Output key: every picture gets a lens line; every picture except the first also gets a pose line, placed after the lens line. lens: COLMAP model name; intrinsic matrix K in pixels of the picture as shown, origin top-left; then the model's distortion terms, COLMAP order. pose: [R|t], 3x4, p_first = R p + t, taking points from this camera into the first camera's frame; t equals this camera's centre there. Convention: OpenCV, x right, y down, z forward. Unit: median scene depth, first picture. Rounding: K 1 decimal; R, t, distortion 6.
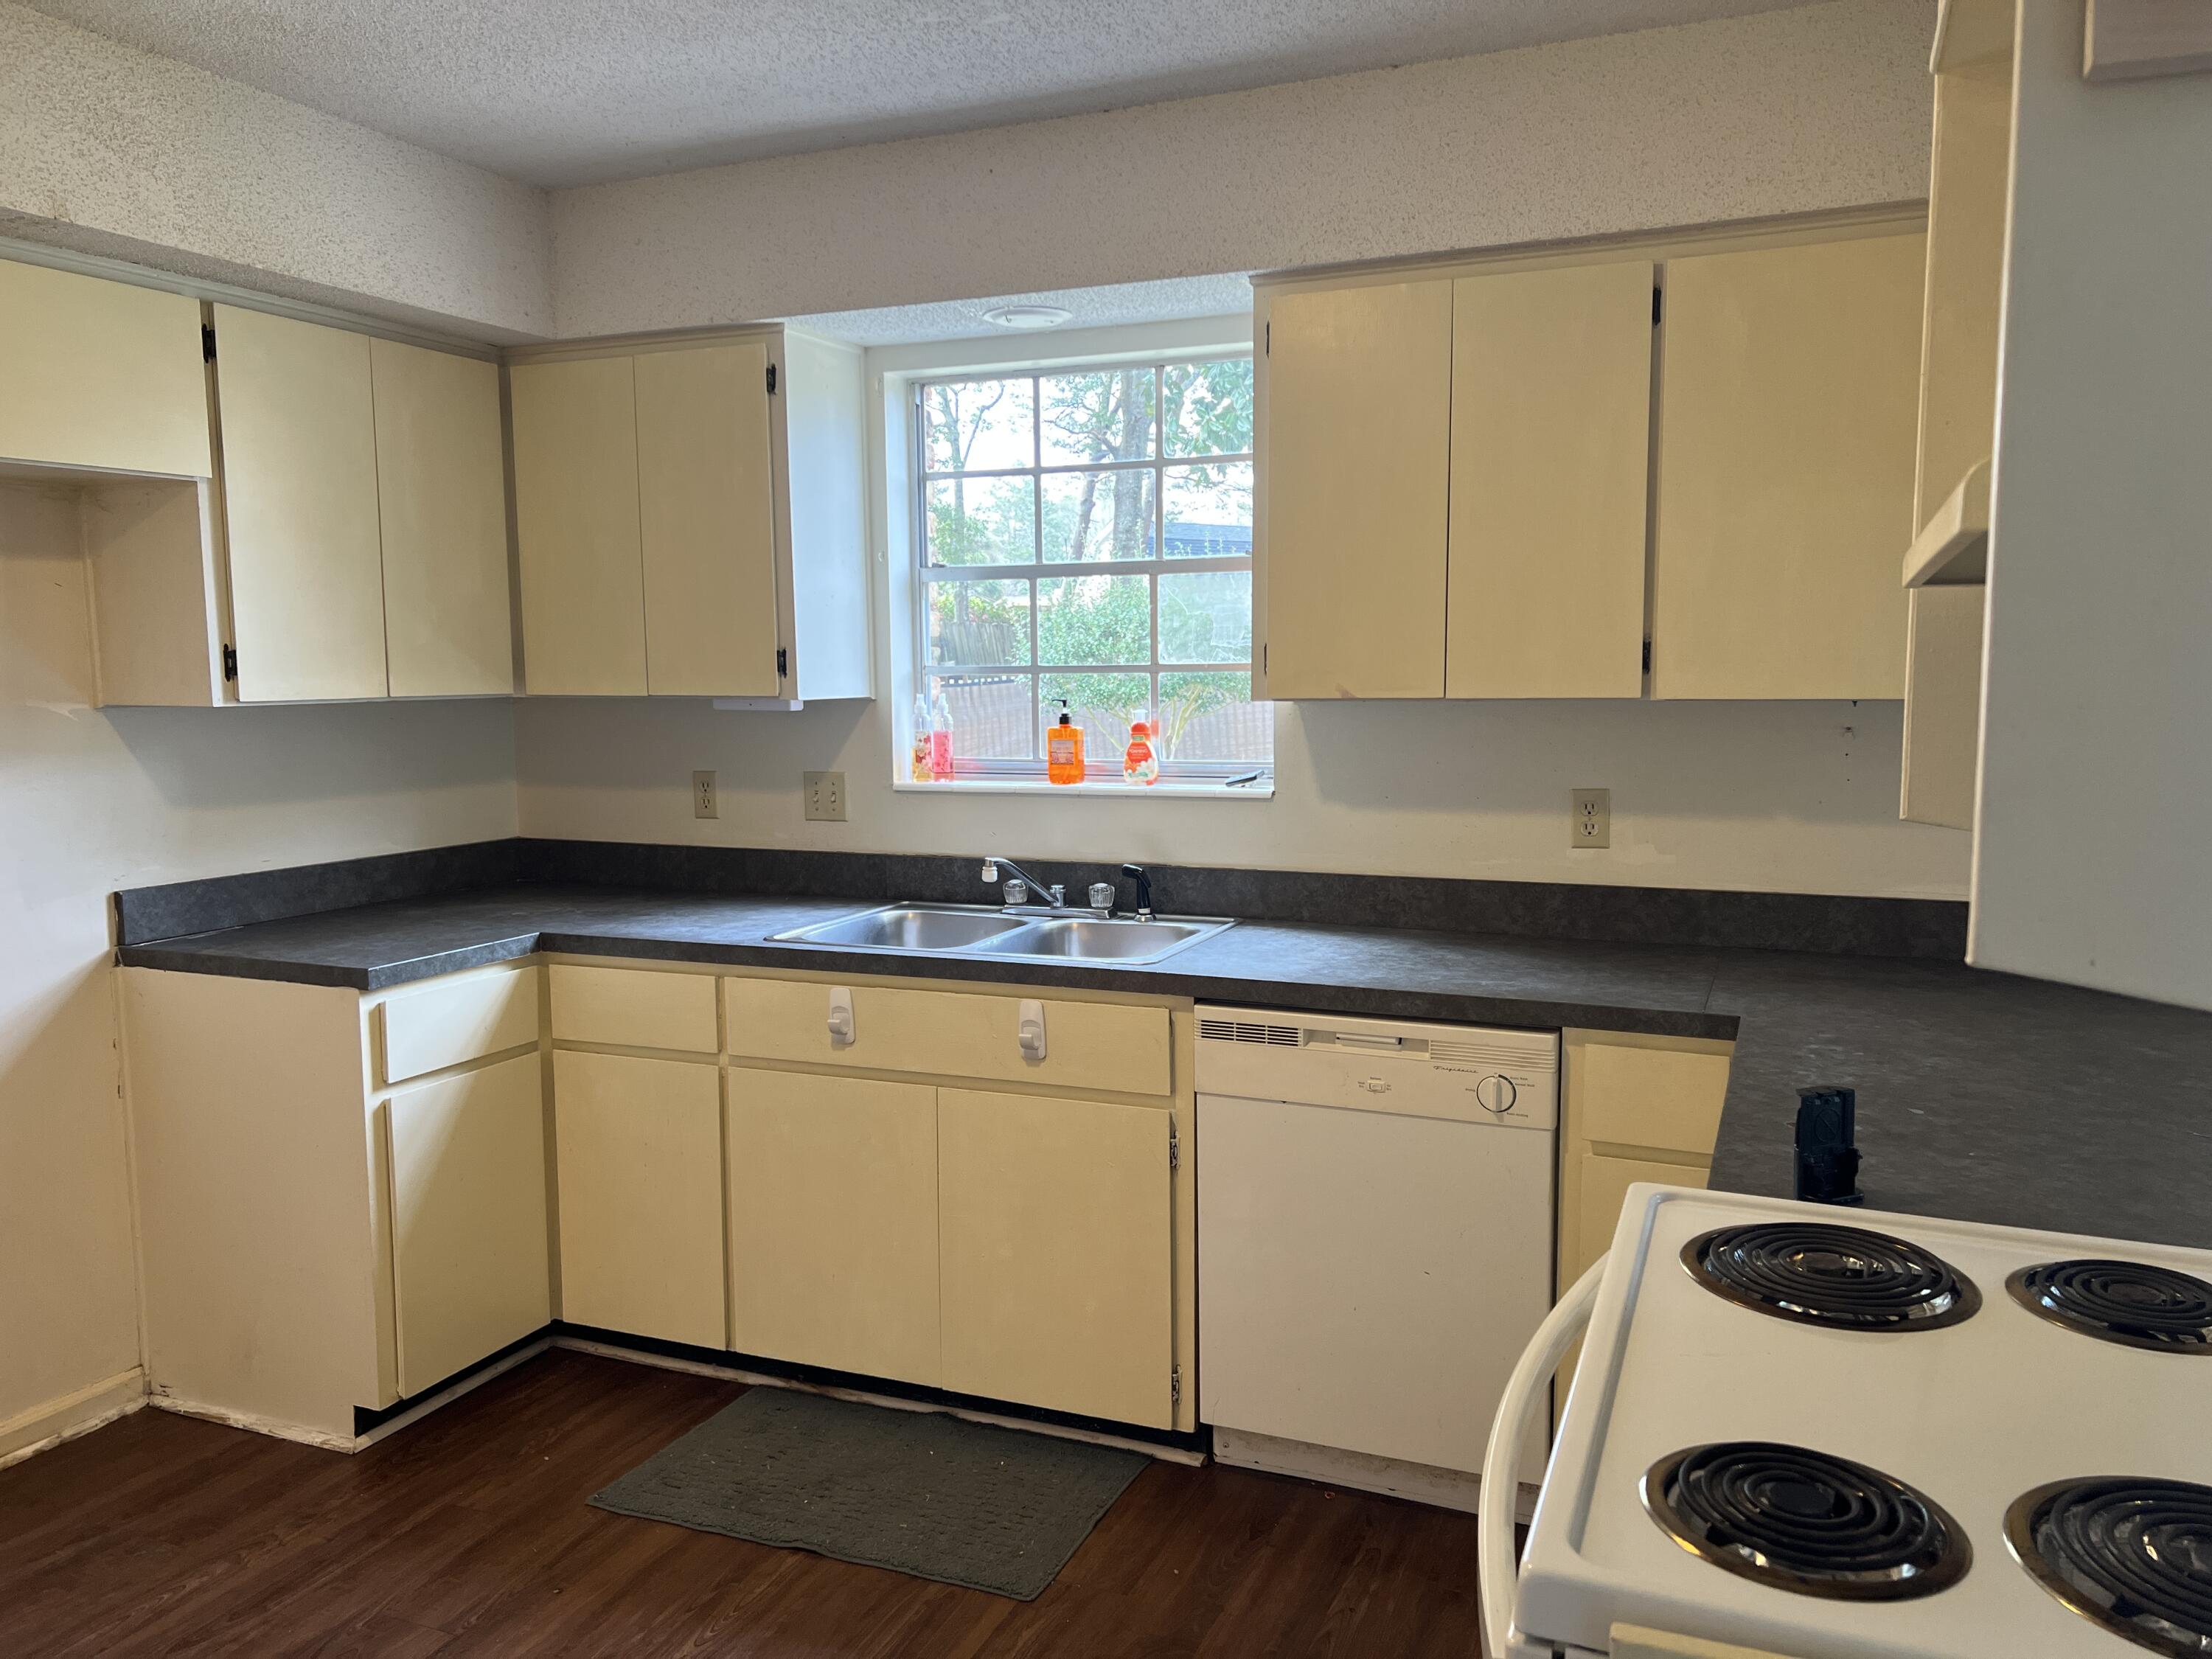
lens RADIAL K [[1659.4, 0, 1100.2], [0, 1659.4, 833.0], [0, 0, 1]] dist [0.098688, -0.095013]
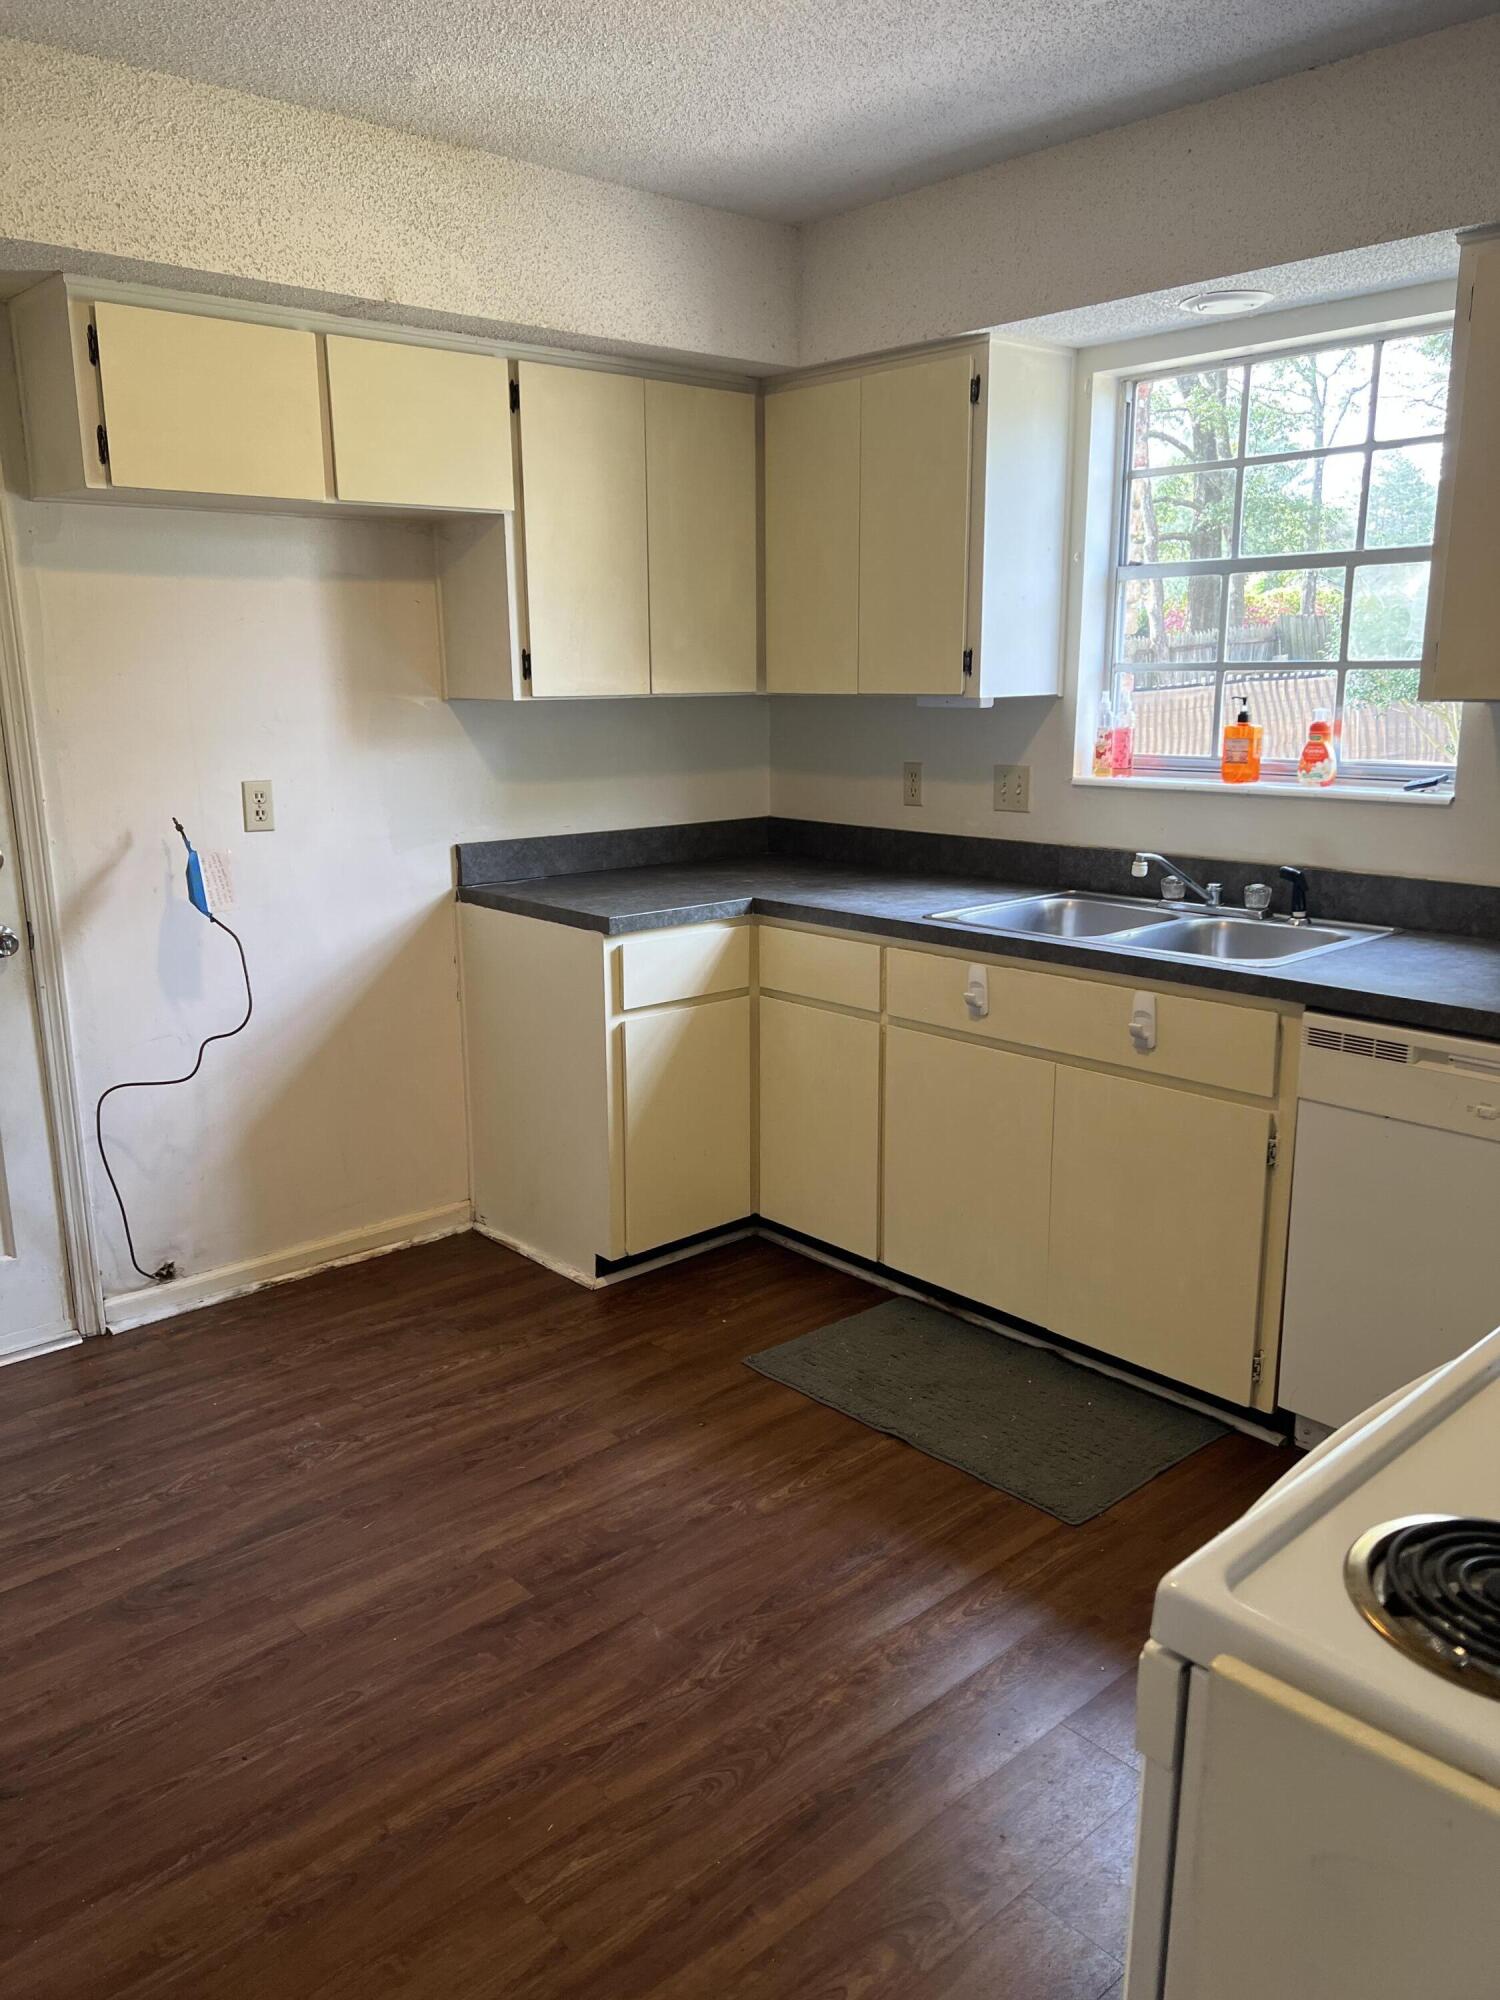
lens RADIAL K [[1500.4, 0, 762.3], [0, 1500.4, 1001.2], [0, 0, 1]] dist [0.098688, -0.095013]
pose [[0.910972, 0.092608, -0.401938, 0.114985], [-0.042338, 0.990316, 0.132215, -0.009319], [0.410290, -0.103427, 0.906071, 0.032956]]
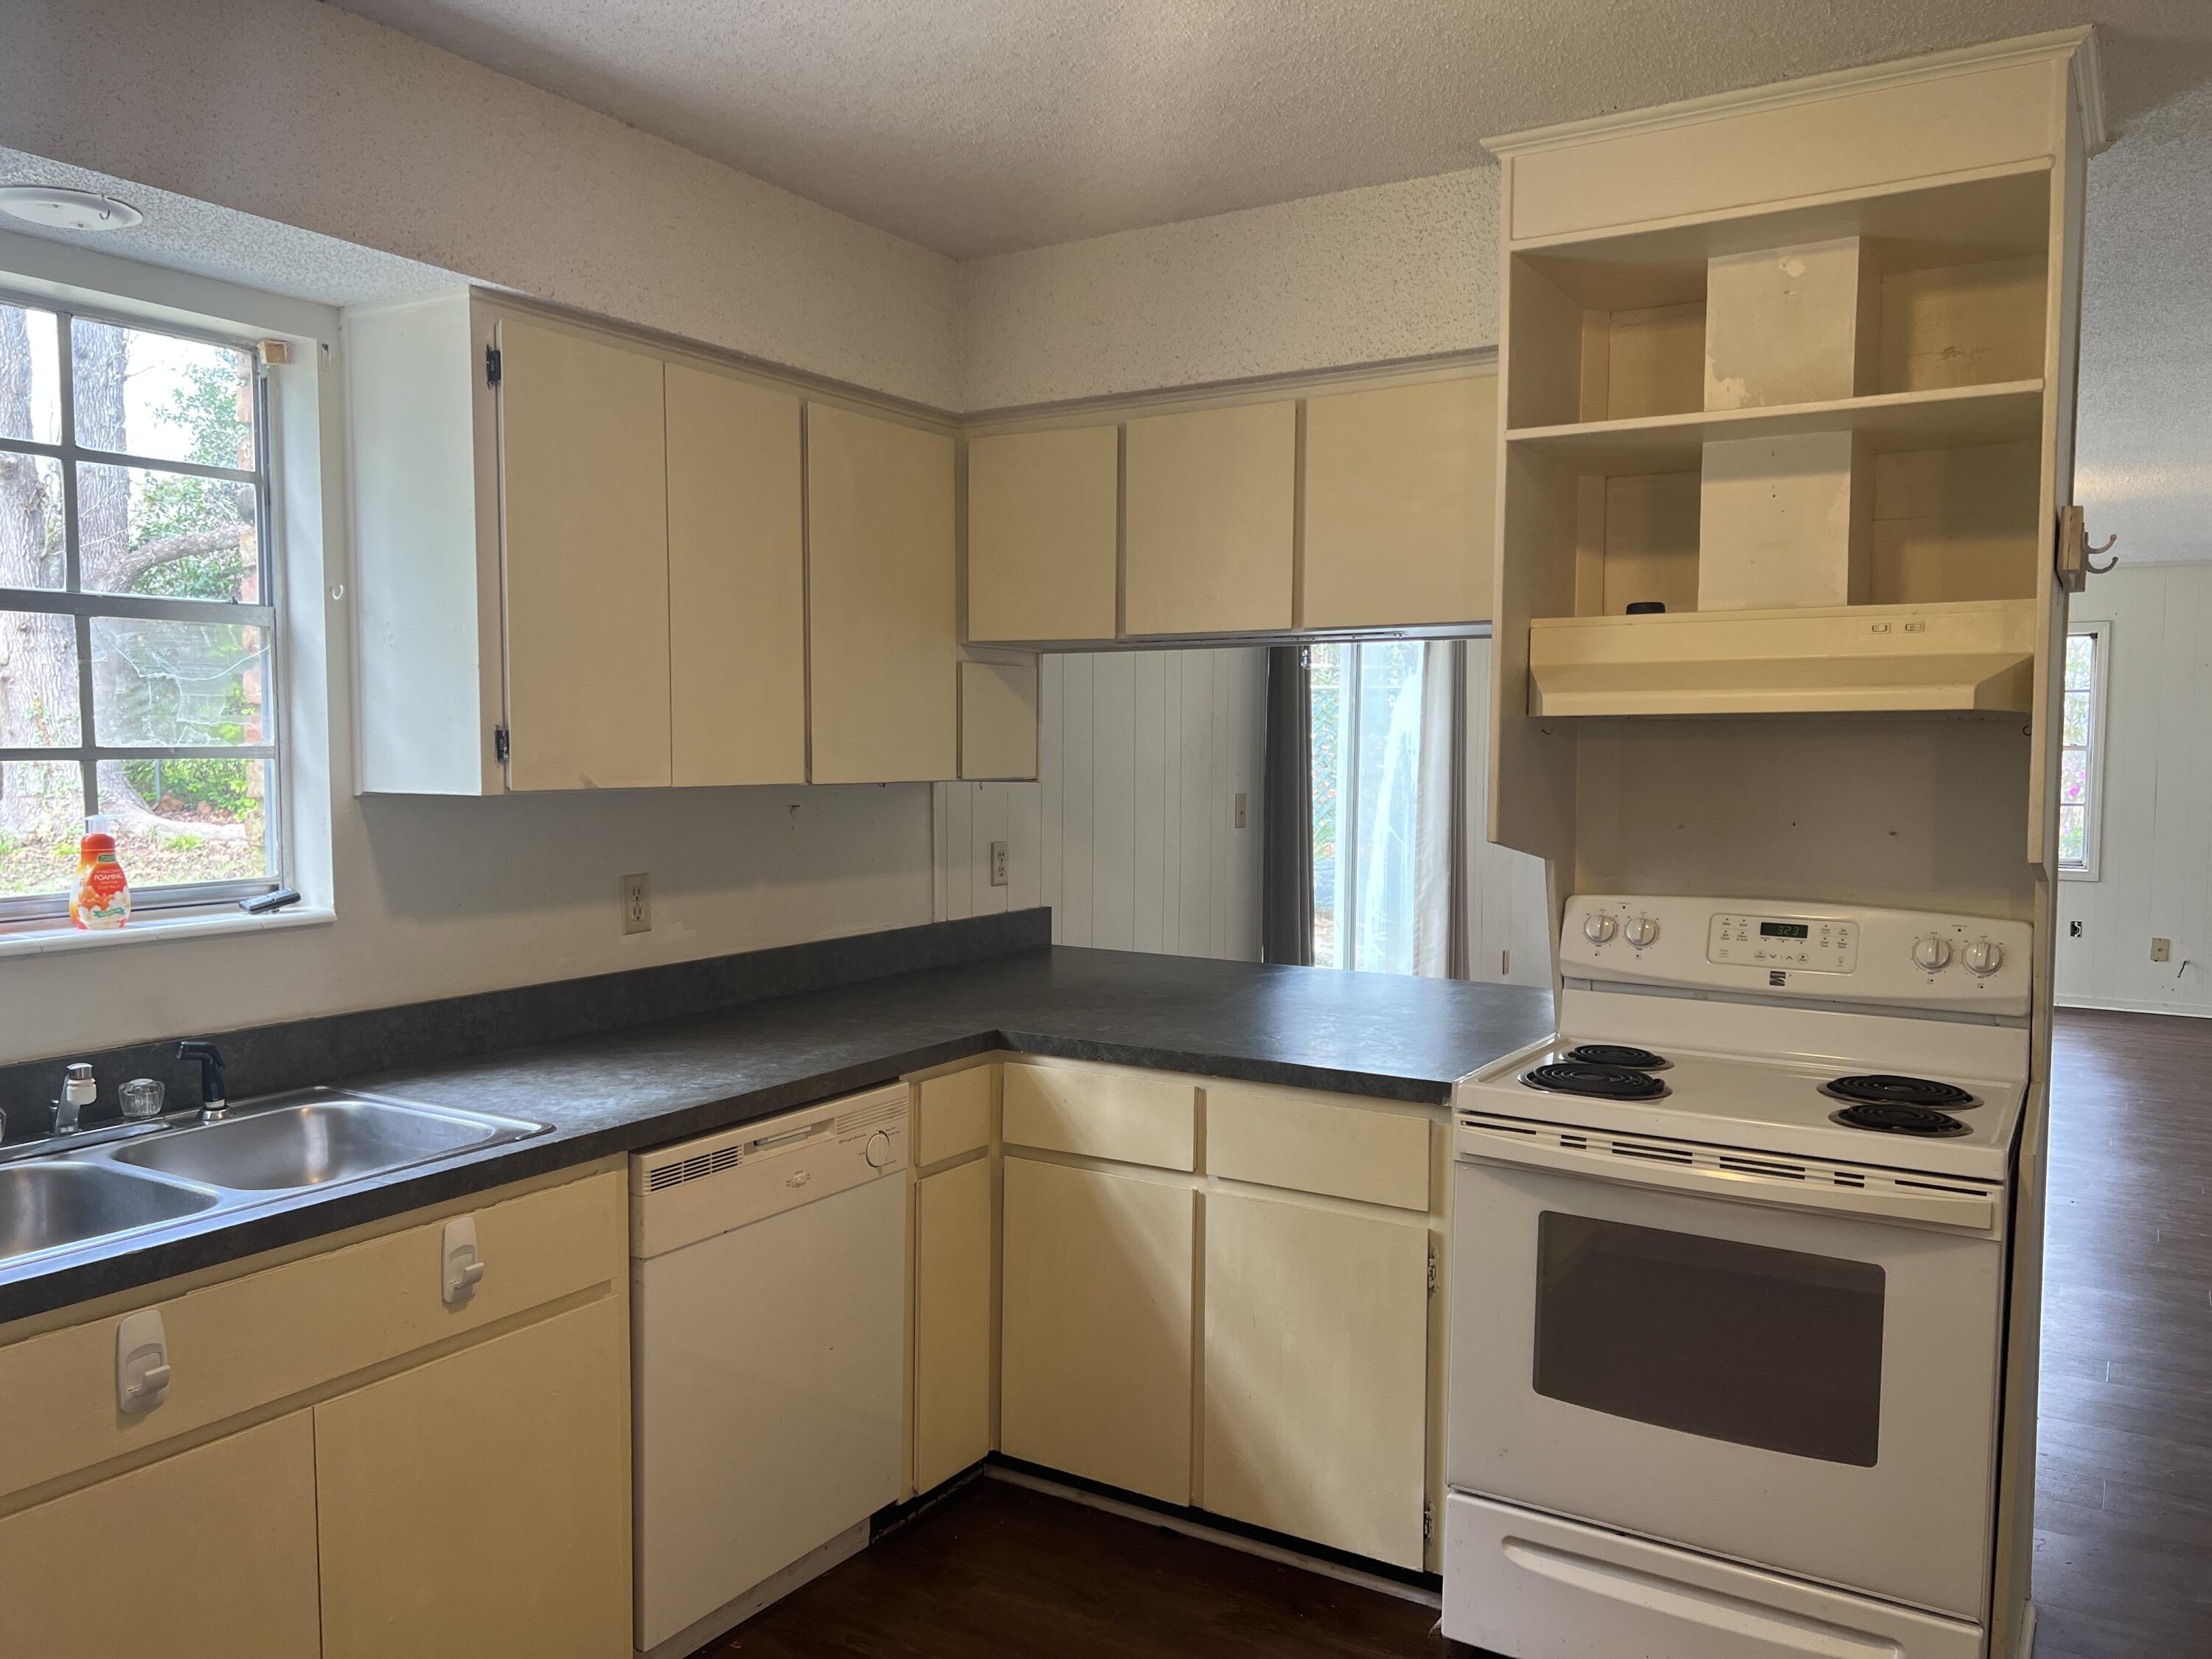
lens RADIAL K [[1659.4, 0, 1117.1], [0, 1659.4, 835.1], [0, 0, 1]] dist [0.098688, -0.095013]
pose [[0.145496, -0.050371, 0.988076, -0.672689], [0.093852, 0.994902, 0.036899, -0.060865], [-0.984897, 0.087365, 0.149482, 0.564758]]
